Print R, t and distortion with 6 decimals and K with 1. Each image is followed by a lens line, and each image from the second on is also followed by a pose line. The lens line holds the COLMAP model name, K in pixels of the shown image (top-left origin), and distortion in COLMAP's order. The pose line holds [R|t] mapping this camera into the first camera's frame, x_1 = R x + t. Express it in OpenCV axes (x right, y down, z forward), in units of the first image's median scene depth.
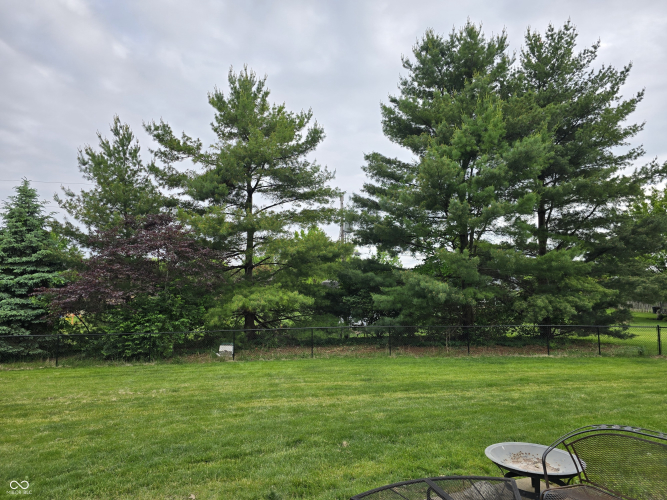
lens RADIAL K [[448.1, 0, 333.0], [0, 448.1, 252.0], [0, 0, 1]] dist [0.039863, -0.005931]
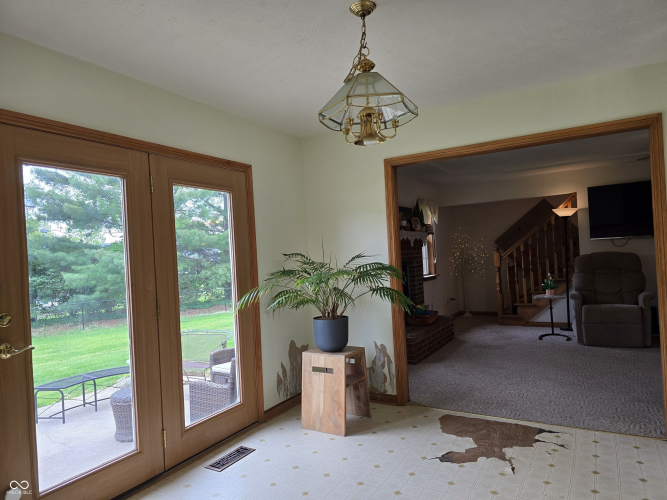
lens RADIAL K [[448.1, 0, 335.6], [0, 448.1, 247.7], [0, 0, 1]] dist [0.039863, -0.005931]
pose [[0.813363, -0.034007, 0.580761, -0.003240], [0.000874, 0.998360, 0.057236, -0.019350], [-0.581755, -0.046046, 0.812059, -0.161125]]
